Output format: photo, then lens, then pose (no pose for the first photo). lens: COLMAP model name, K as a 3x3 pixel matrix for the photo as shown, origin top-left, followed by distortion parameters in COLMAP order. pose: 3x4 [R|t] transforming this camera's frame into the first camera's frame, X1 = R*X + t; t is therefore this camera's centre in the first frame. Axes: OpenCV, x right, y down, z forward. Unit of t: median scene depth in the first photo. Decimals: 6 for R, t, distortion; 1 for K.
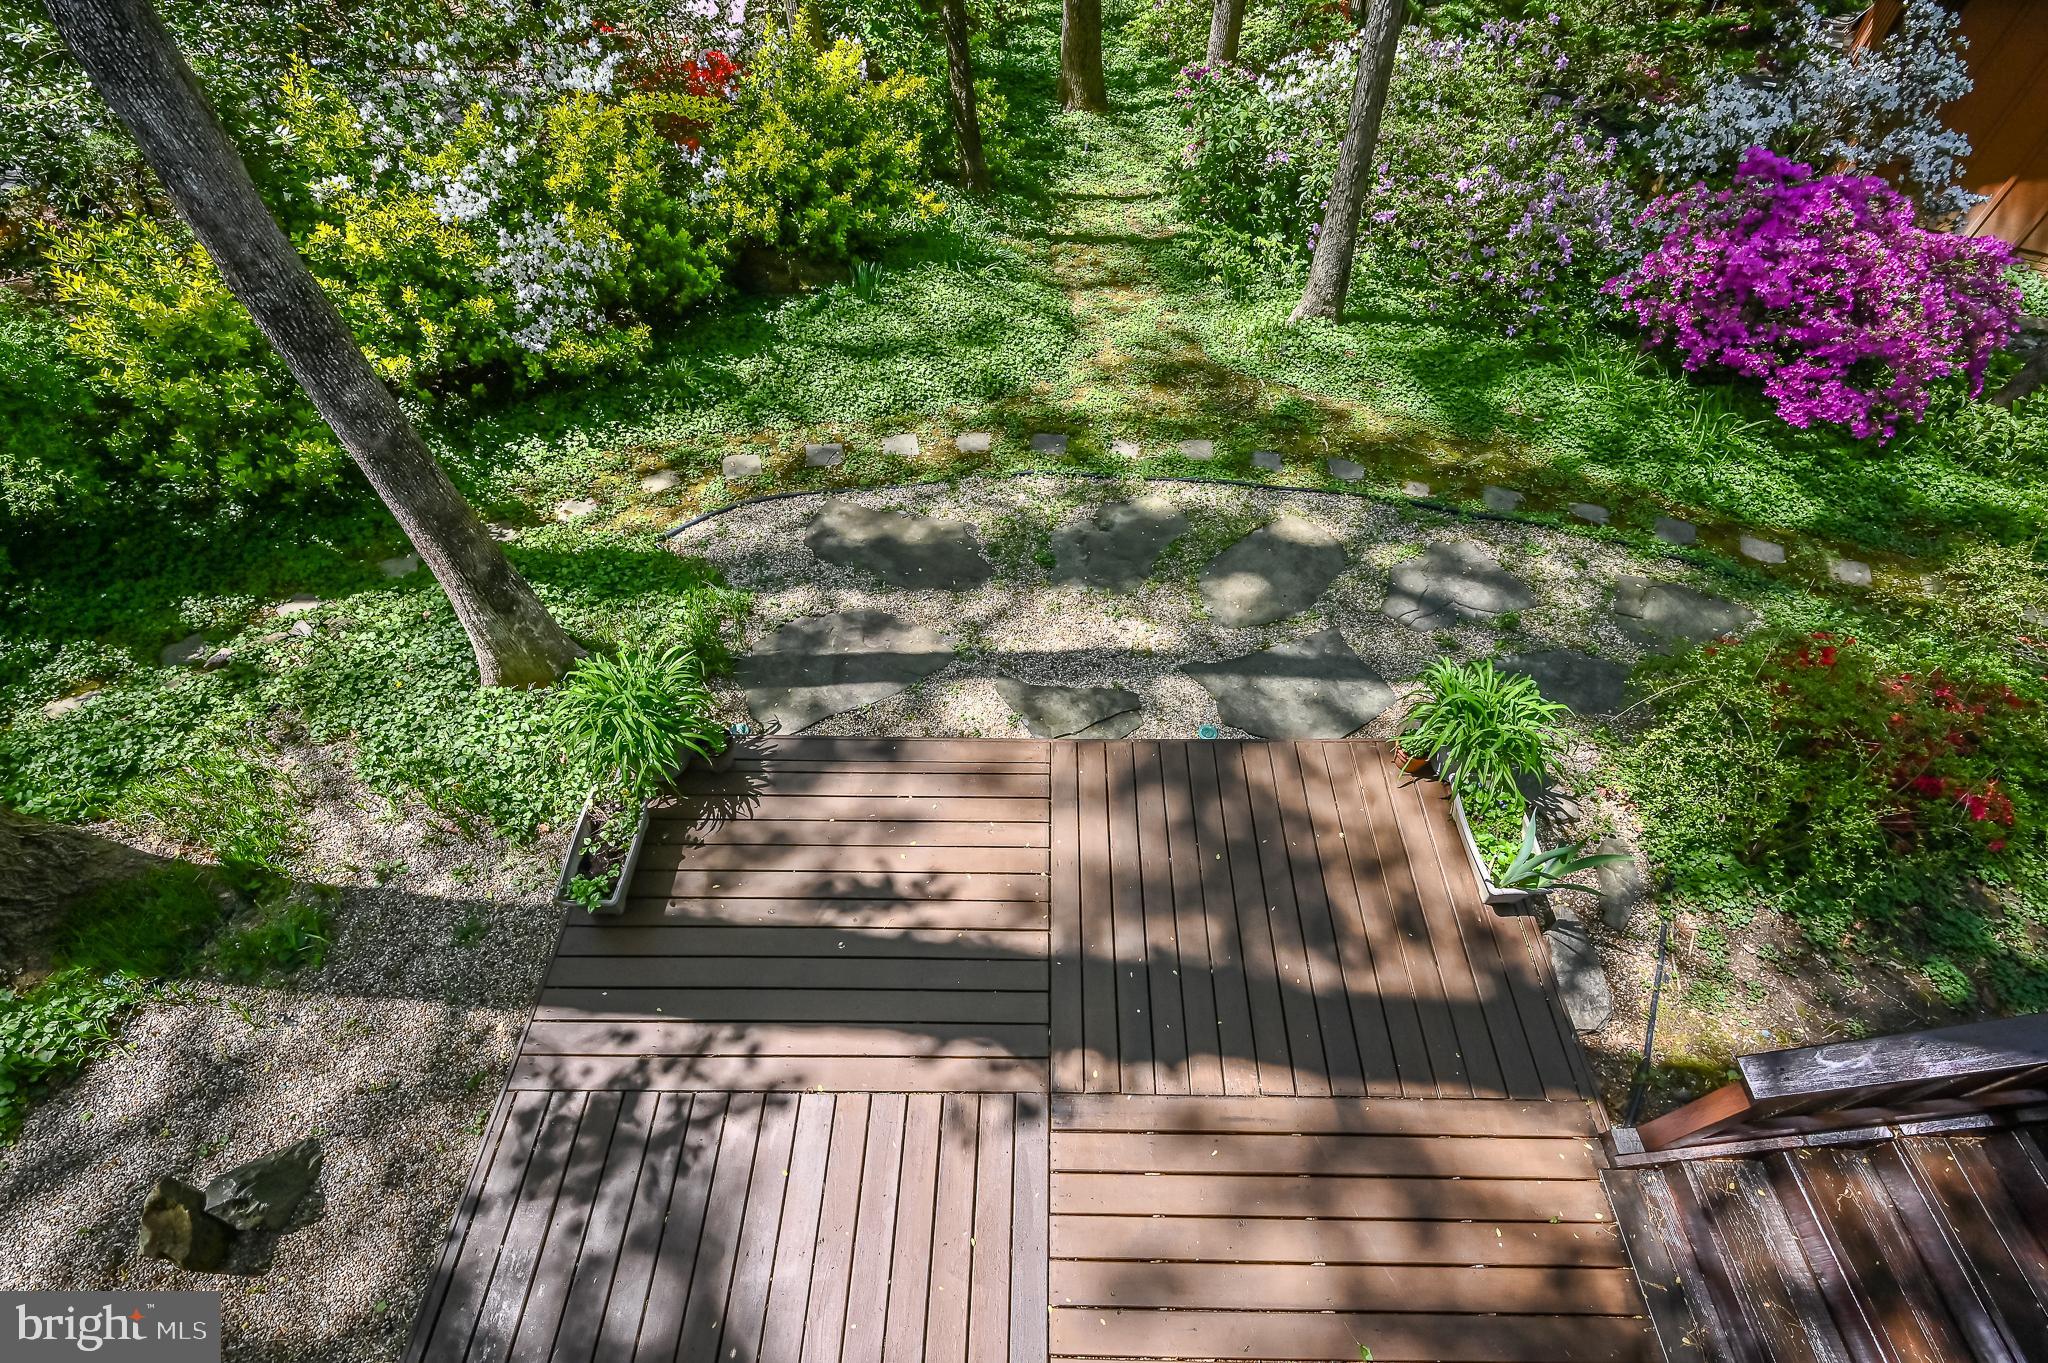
lens RADIAL K [[902.9, 0, 1027.3], [0, 902.9, 675.8], [0, 0, 1]] dist [0.002078, -0.000166]
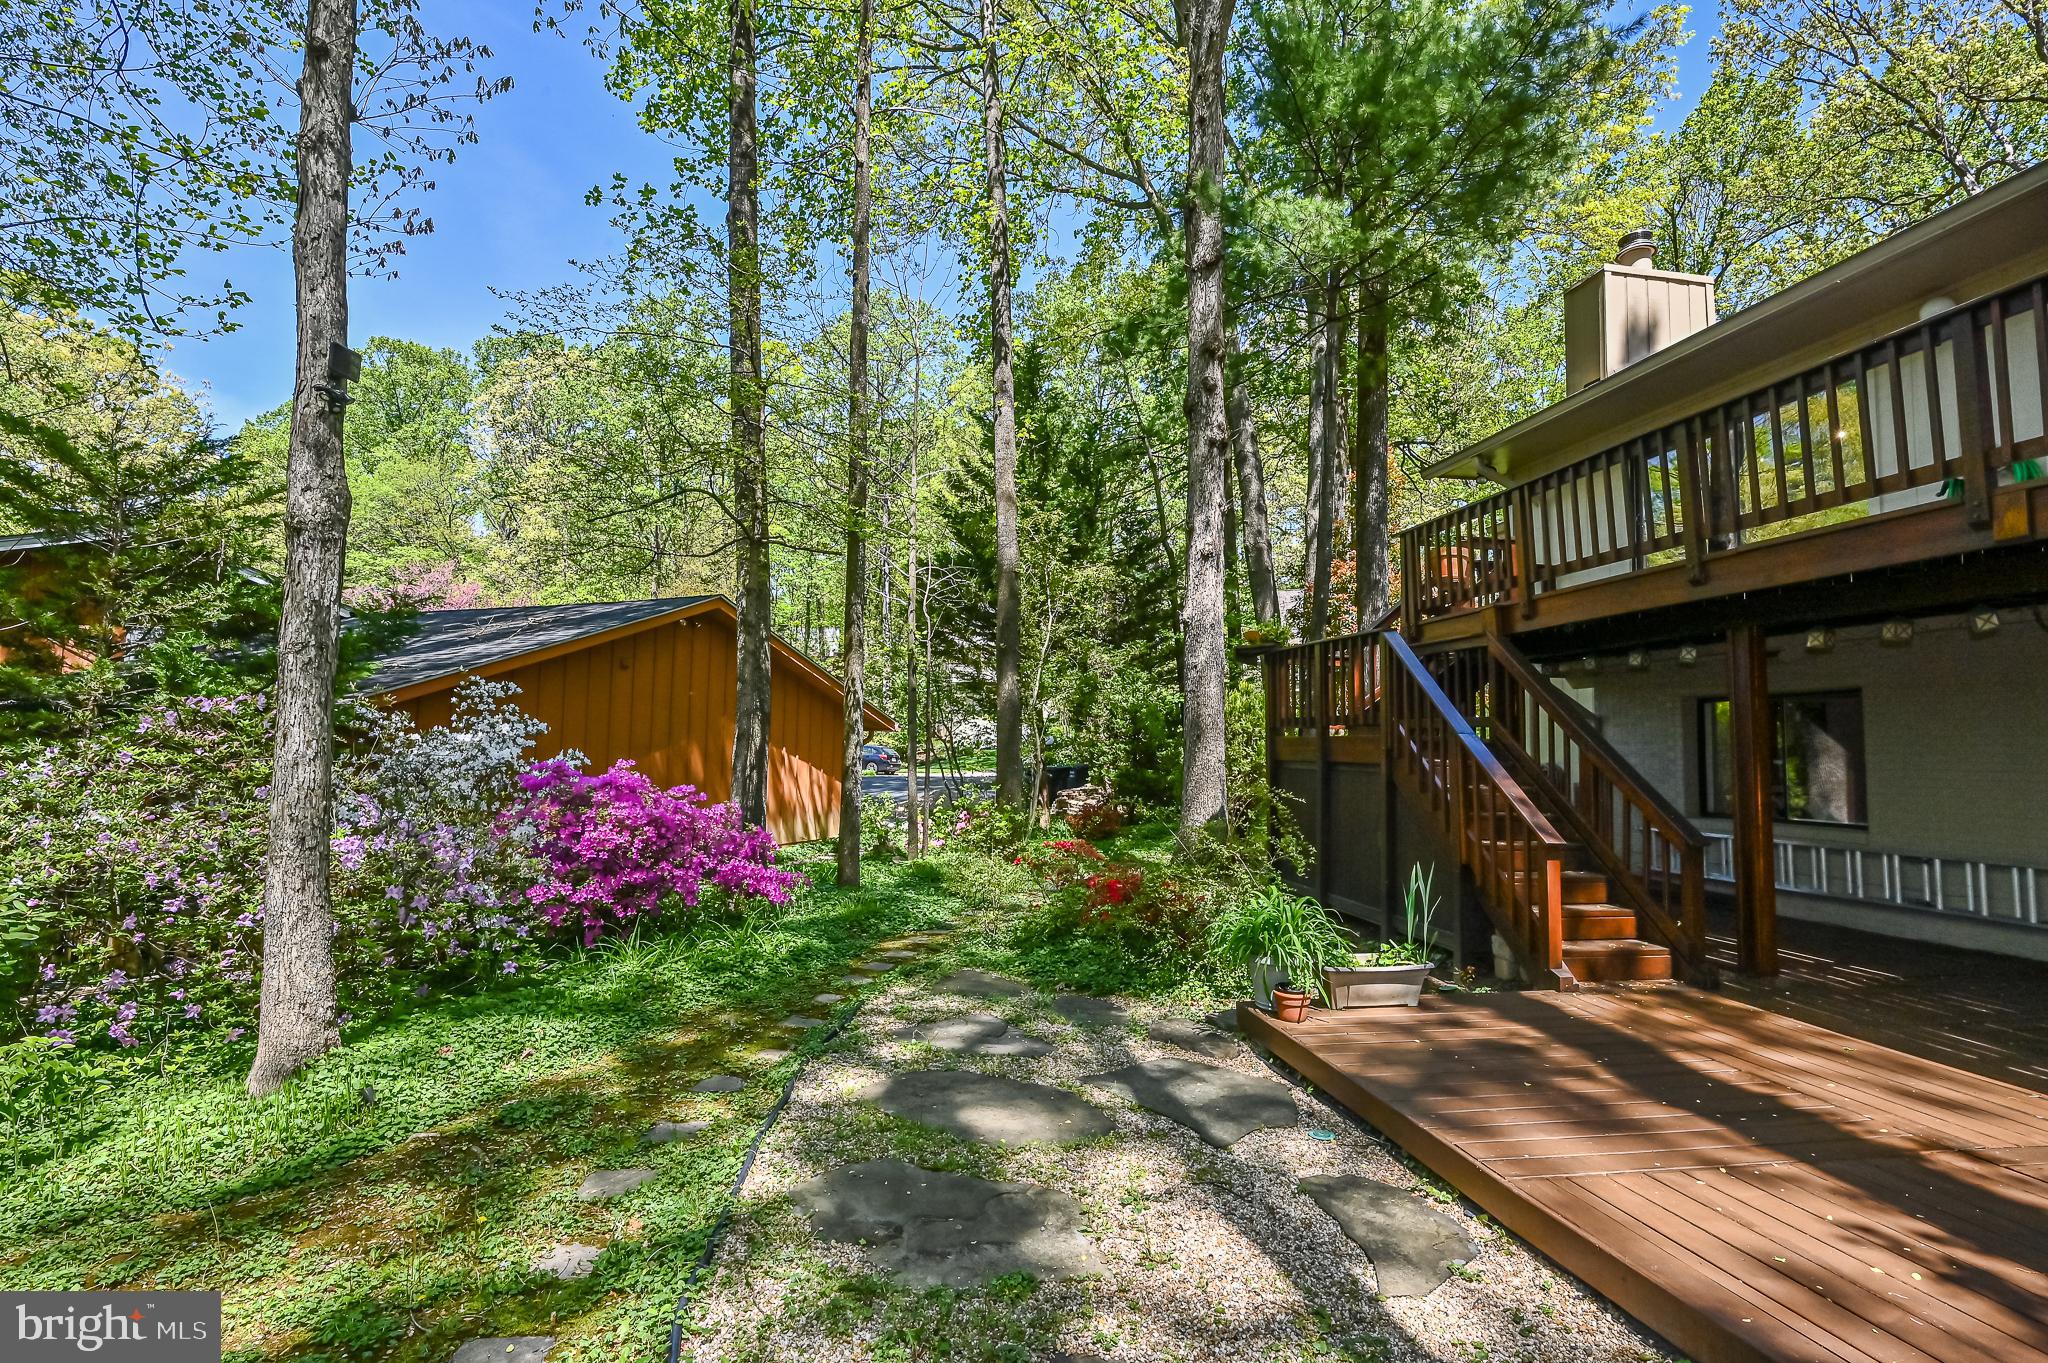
lens RADIAL K [[969.8, 0, 1006.4], [0, 969.8, 677.1], [0, 0, 1]] dist [-0.000377, -0.000778]
pose [[-0.183517, 0.069998, 0.980521, -0.359005], [0.745125, 0.660506, 0.092307, -0.277633], [-0.641179, 0.747551, -0.173371, 0.652275]]
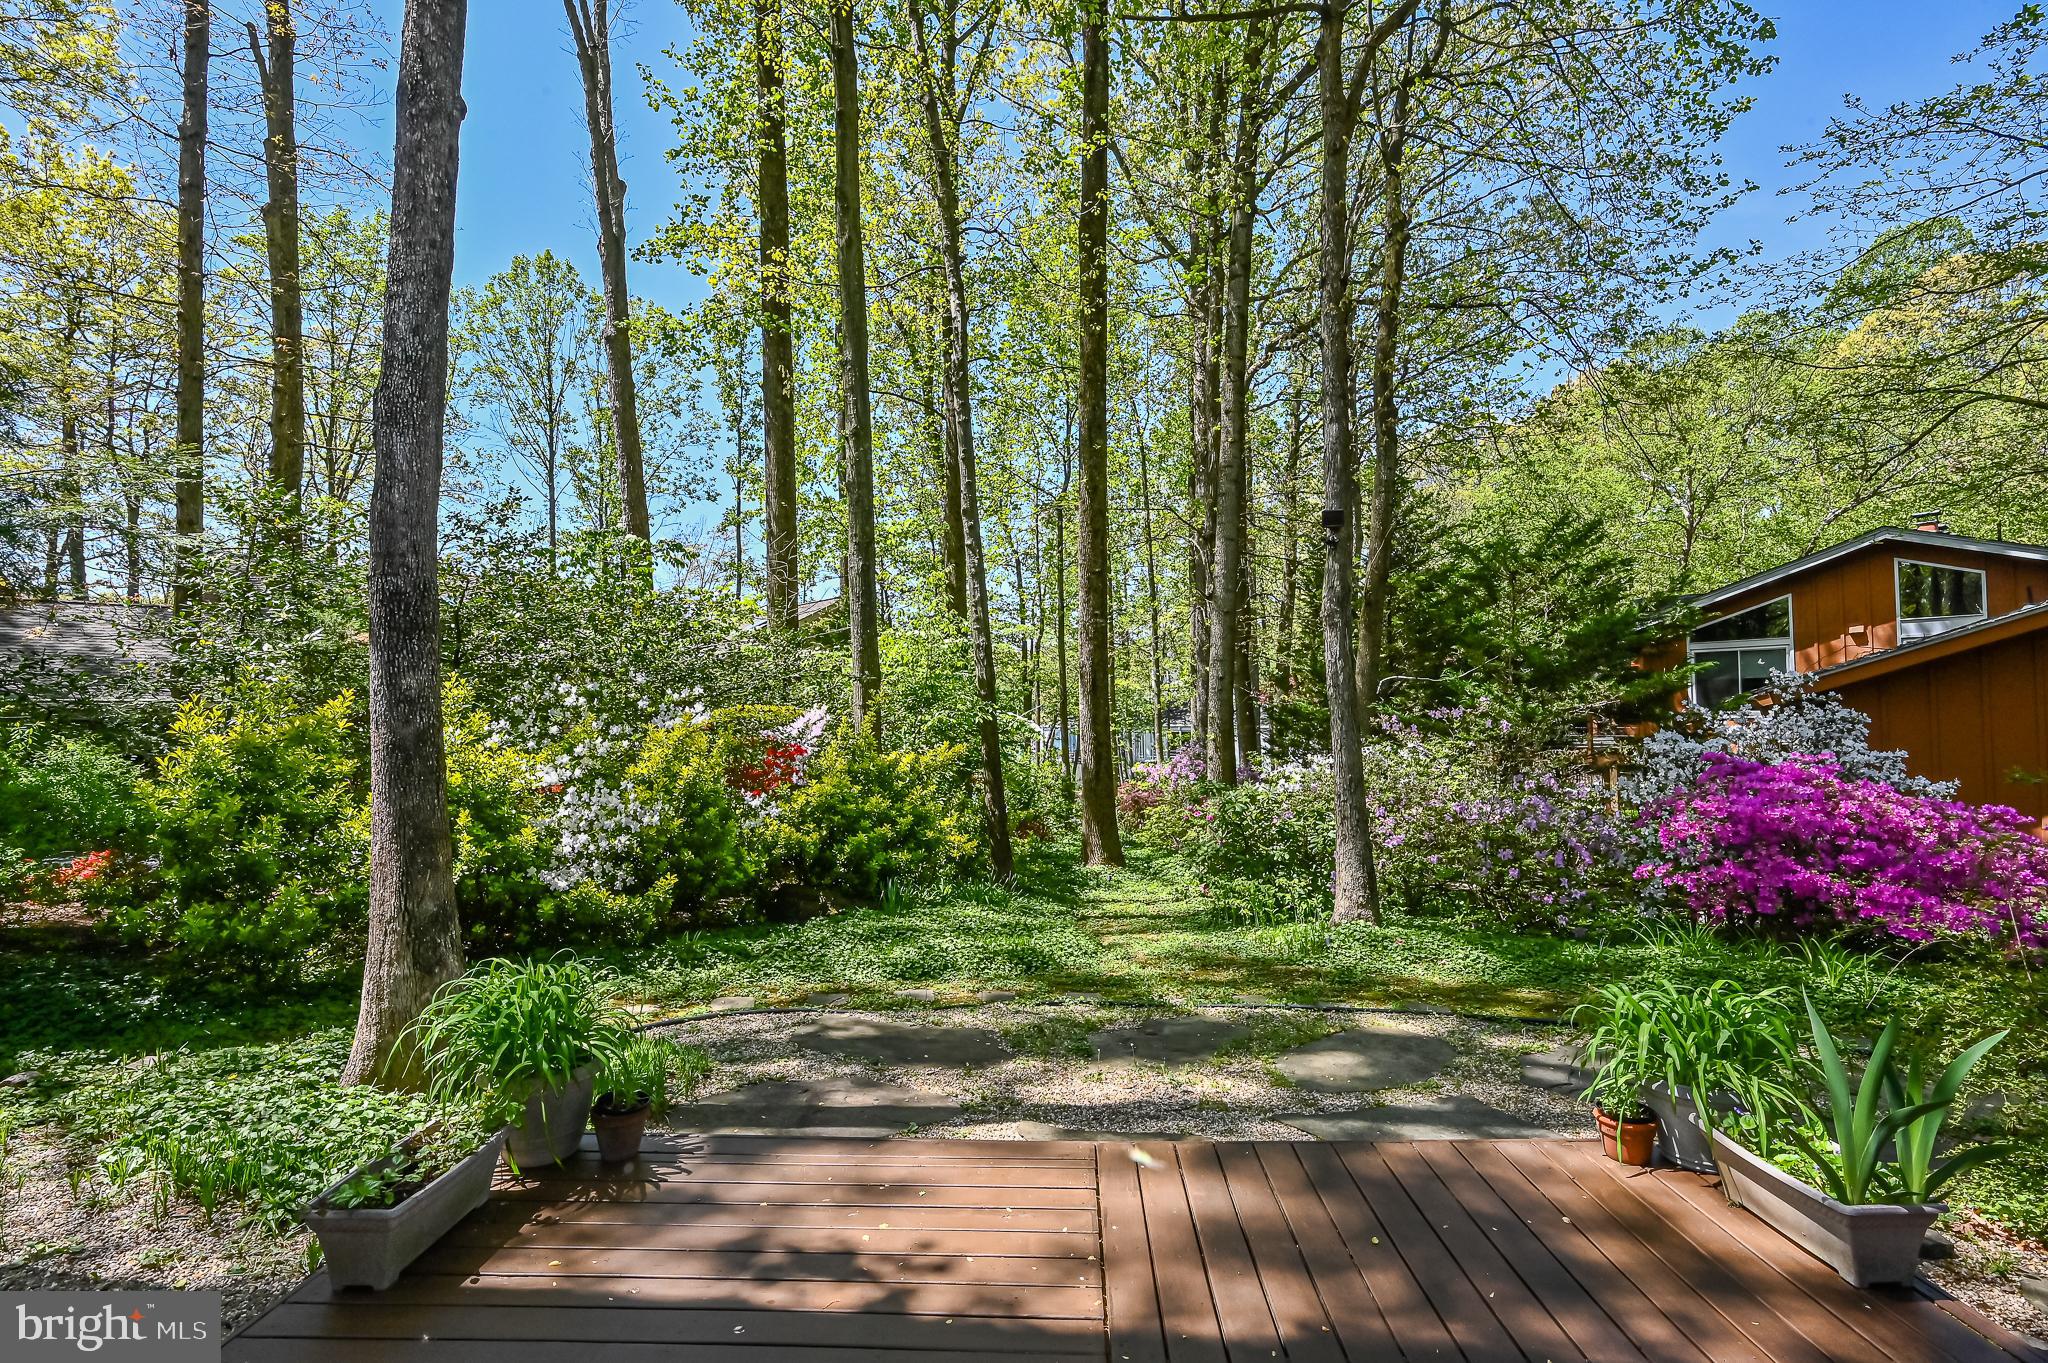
lens RADIAL K [[969.8, 0, 1028.1], [0, 969.8, 687.2], [0, 0, 1]] dist [-0.000377, -0.000778]
pose [[0.999714, -0.013432, -0.019808, -0.006316], [-0.007538, 0.608817, -0.793275, 0.280223], [0.022715, 0.793197, 0.608542, 0.162600]]
